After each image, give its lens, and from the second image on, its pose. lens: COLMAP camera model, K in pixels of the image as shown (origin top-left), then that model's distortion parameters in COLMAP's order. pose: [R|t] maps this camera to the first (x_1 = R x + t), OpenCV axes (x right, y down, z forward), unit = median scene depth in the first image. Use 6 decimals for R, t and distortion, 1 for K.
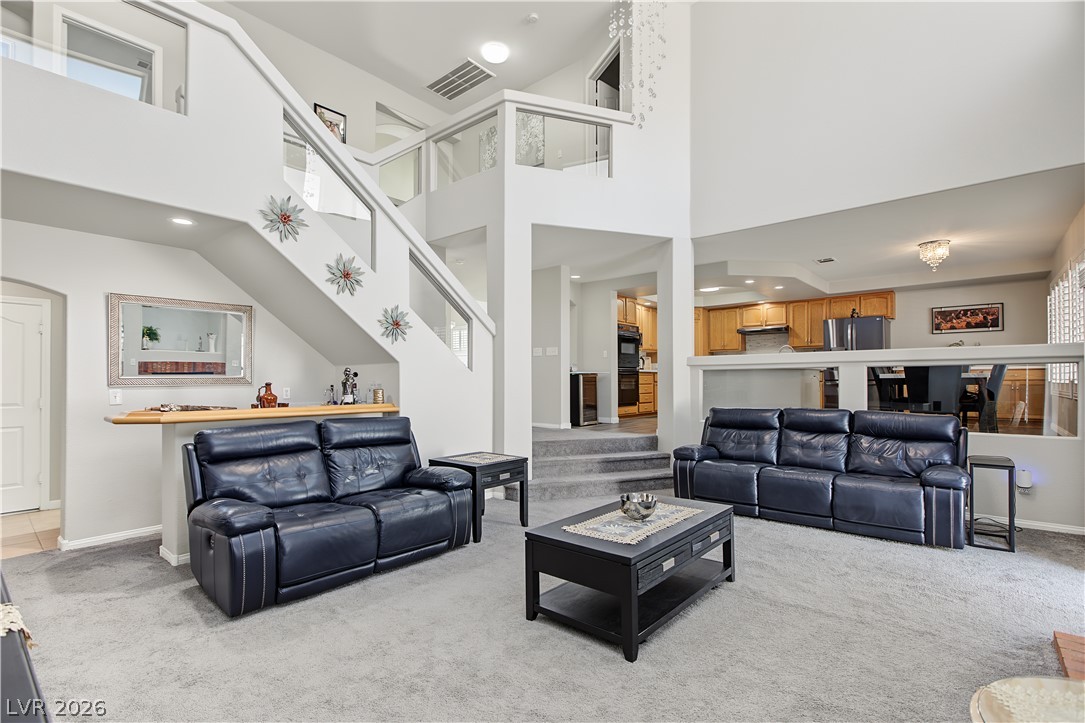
lens RADIAL K [[501.3, 0, 543.6], [0, 501.3, 371.0], [0, 0, 1]] dist [-0.014138, 0.003889]
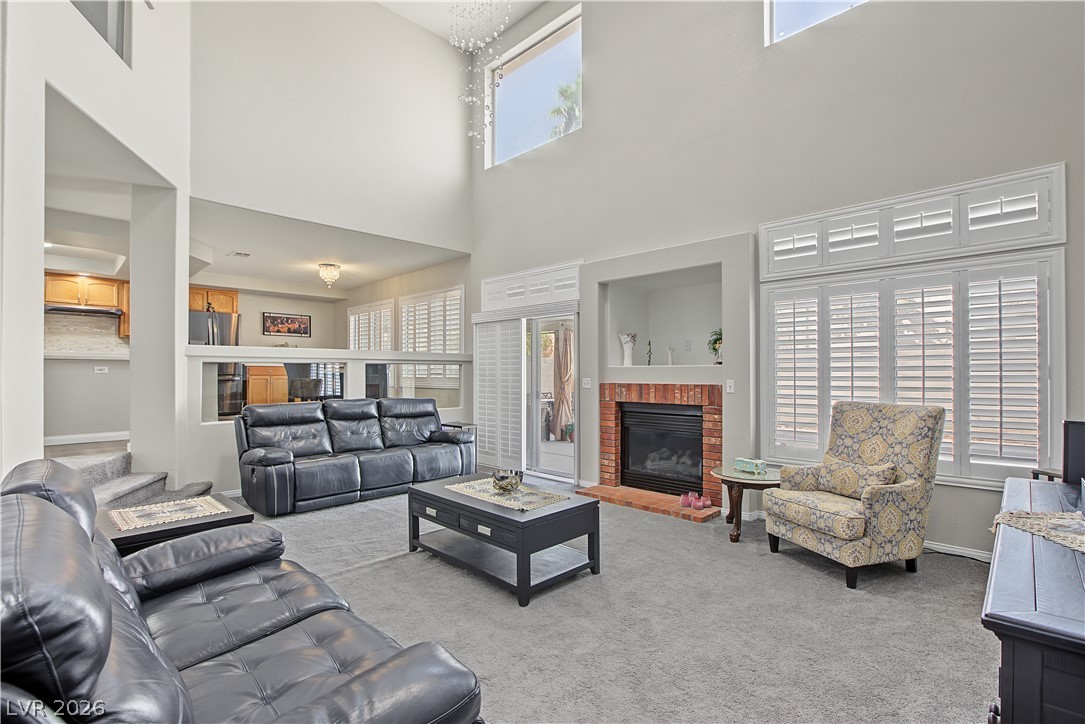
lens RADIAL K [[501.3, 0, 537.6], [0, 501.3, 367.2], [0, 0, 1]] dist [-0.014138, 0.003889]
pose [[0.069366, 0.014312, 0.997489, -0.342240], [-0.017850, 0.999755, -0.013103, 0.004664], [-0.997432, -0.016896, 0.069604, 0.296936]]
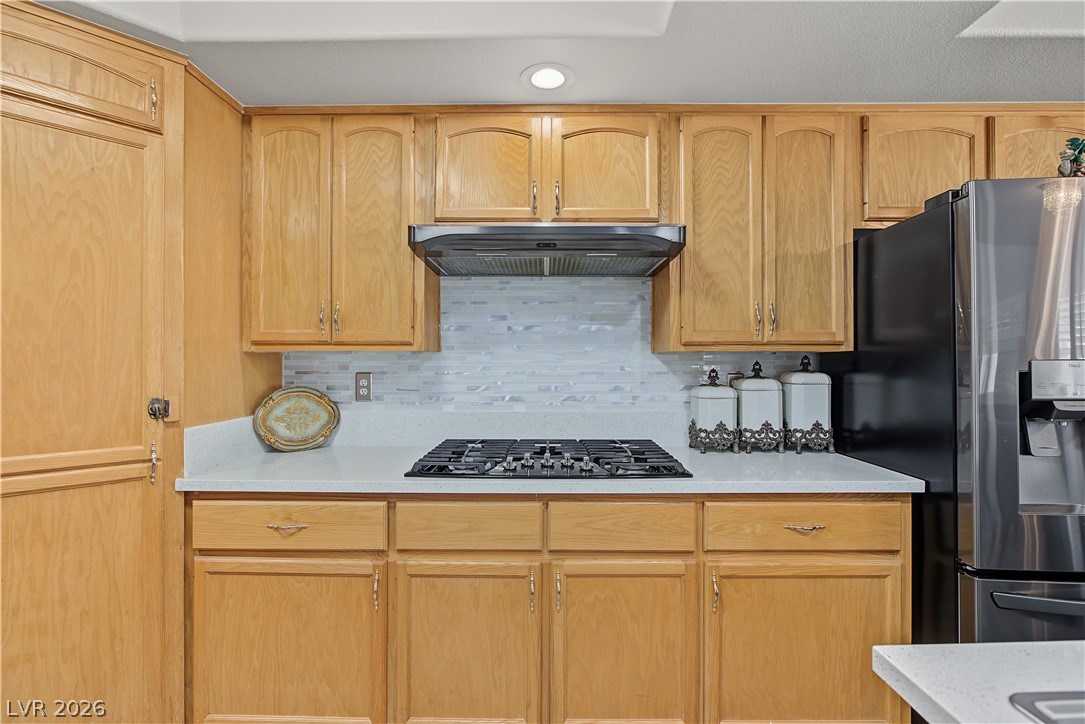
lens RADIAL K [[501.3, 0, 540.9], [0, 501.3, 361.8], [0, 0, 1]] dist [-0.014138, 0.003889]
pose [[0.765864, 0.005577, 0.642979, 0.391868], [-0.014304, 0.999863, 0.008365, -0.049420], [-0.642844, -0.015604, 0.765838, 1.054185]]
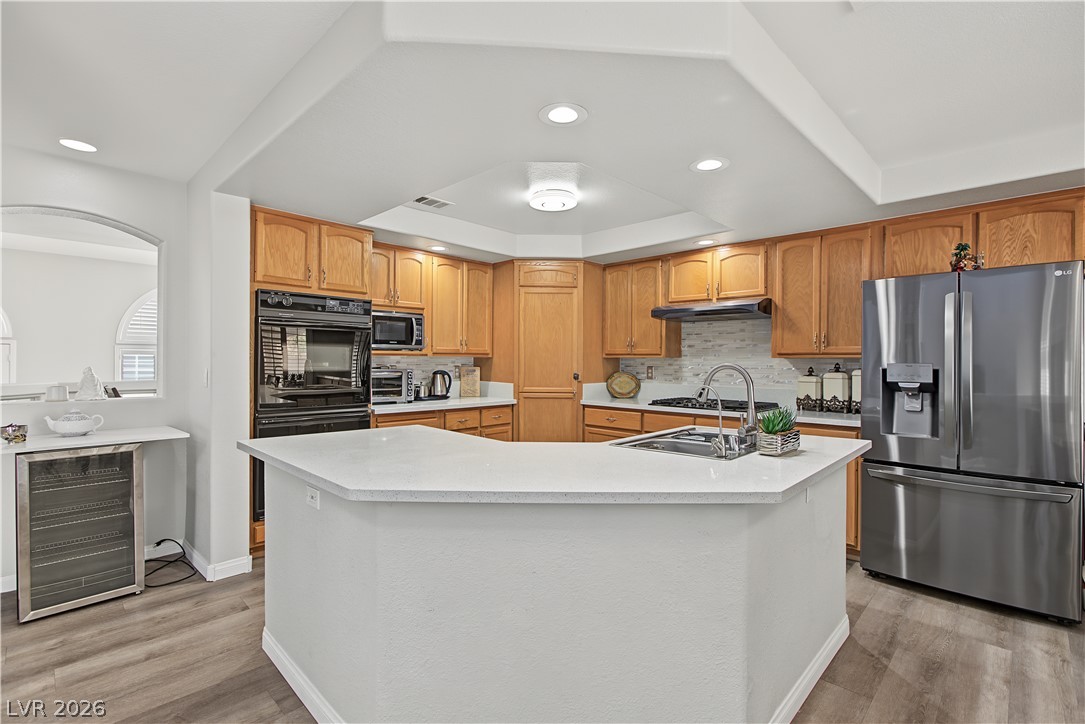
lens RADIAL K [[501.3, 0, 540.9], [0, 501.3, 359.9], [0, 0, 1]] dist [-0.014138, 0.003889]
pose [[0.998167, 0.010610, -0.059585, 0.395885], [-0.009650, 0.999819, 0.016370, -0.056720], [0.059748, -0.015765, 0.998089, 0.707538]]
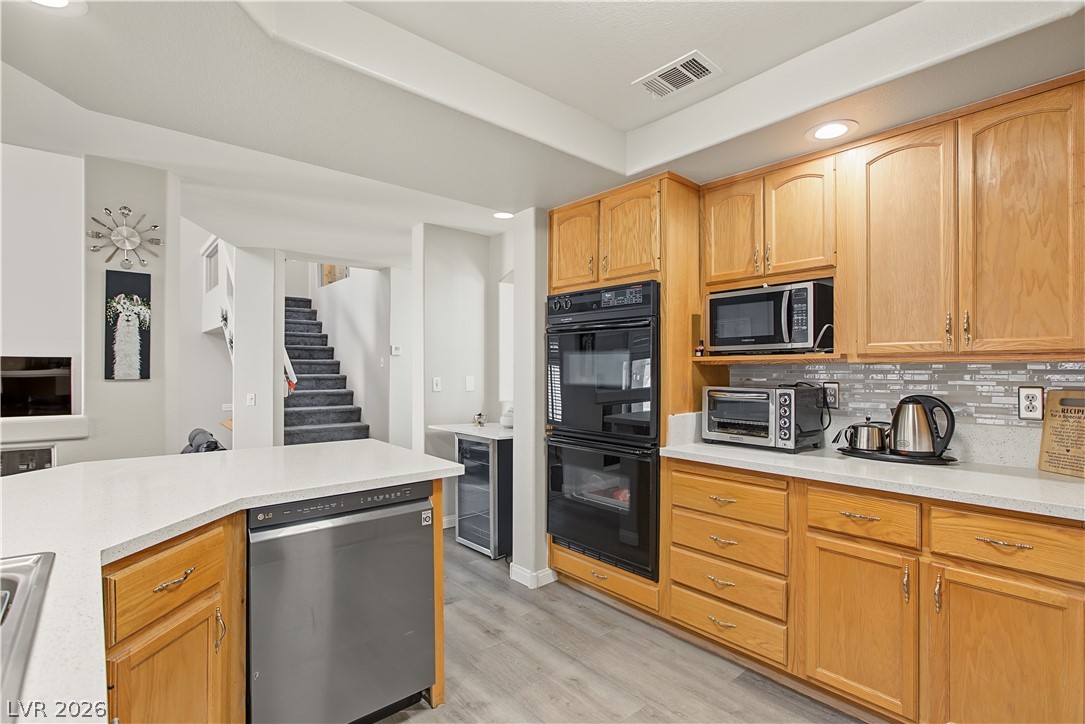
lens RADIAL K [[501.3, 0, 549.6], [0, 501.3, 364.9], [0, 0, 1]] dist [-0.014138, 0.003889]
pose [[-0.141230, -0.008087, -0.989944, 0.517185], [0.013245, 0.999862, -0.010057, -0.049107], [0.989888, -0.014532, -0.141104, 1.128072]]
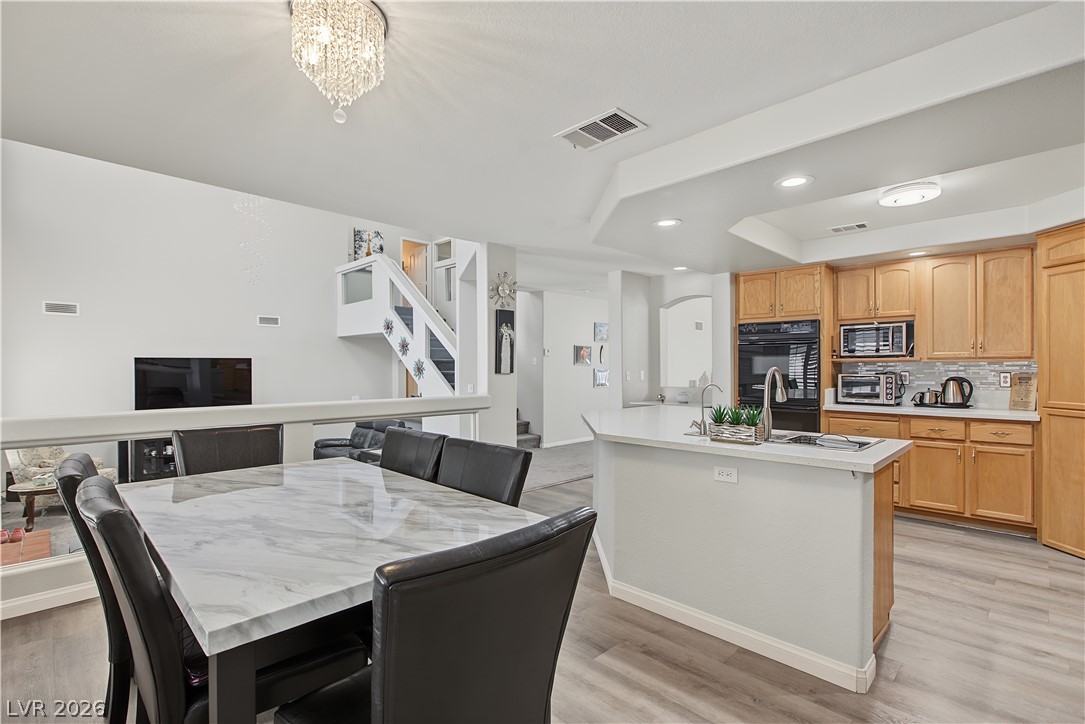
lens RADIAL K [[501.3, 0, 541.3], [0, 501.3, 365.2], [0, 0, 1]] dist [-0.014138, 0.003889]
pose [[-0.070078, 0.002231, -0.997539, 0.806736], [0.019989, 0.999800, 0.000832, -0.055758], [0.997341, -0.019881, -0.070109, 0.871062]]
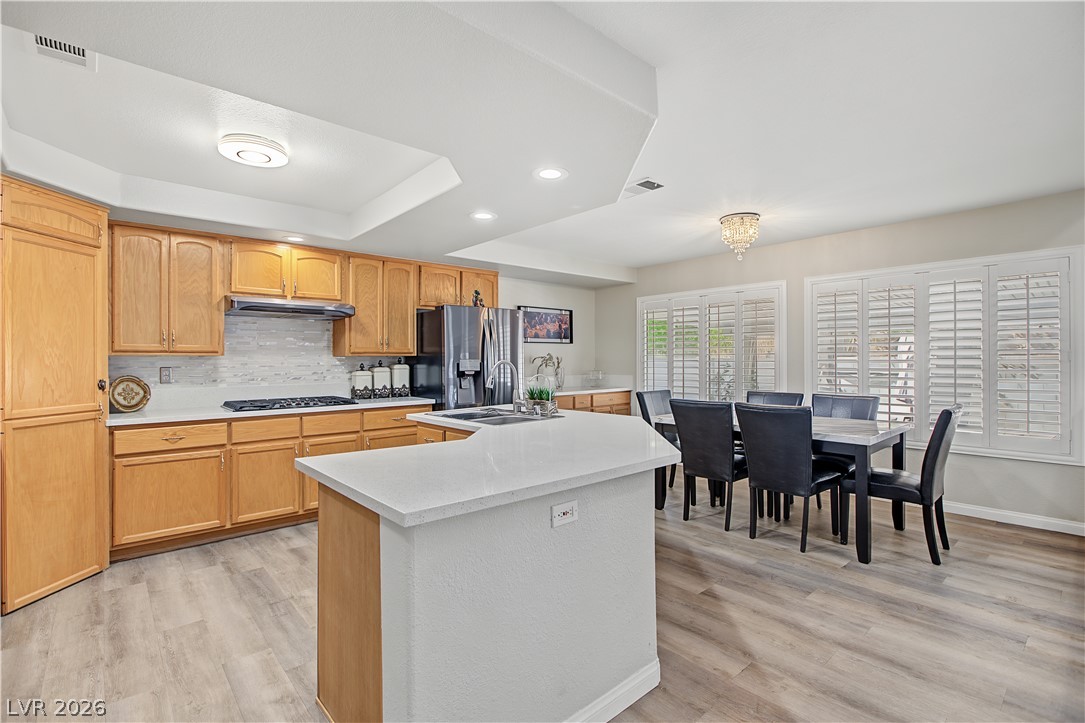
lens RADIAL K [[501.3, 0, 540.3], [0, 501.3, 359.8], [0, 0, 1]] dist [-0.014138, 0.003889]
pose [[0.137704, 0.001199, 0.990473, 0.076811], [-0.014352, 0.999897, 0.000785, -0.052387], [-0.990369, -0.014323, 0.137707, 0.908305]]
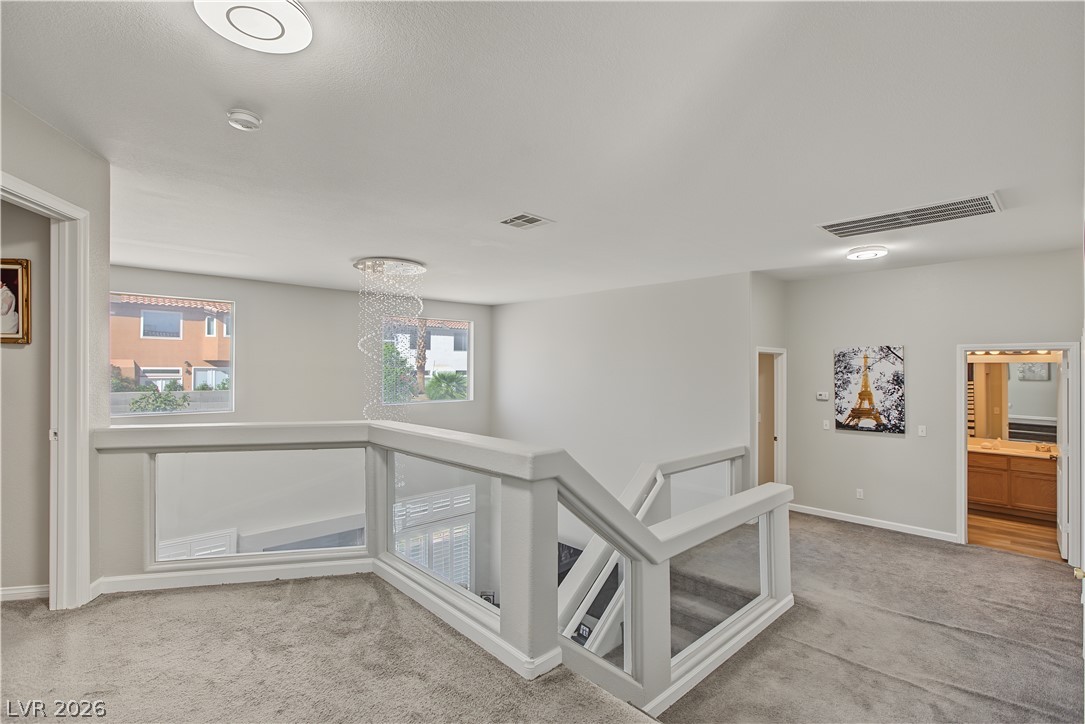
lens RADIAL K [[501.3, 0, 541.3], [0, 501.3, 364.4], [0, 0, 1]] dist [-0.014138, 0.003889]
pose [[-0.993991, 0.001041, 0.109460, -0.214308], [-0.001056, 0.999817, -0.019098, -0.417053], [-0.109460, -0.019099, -0.993808, 1.050854]]
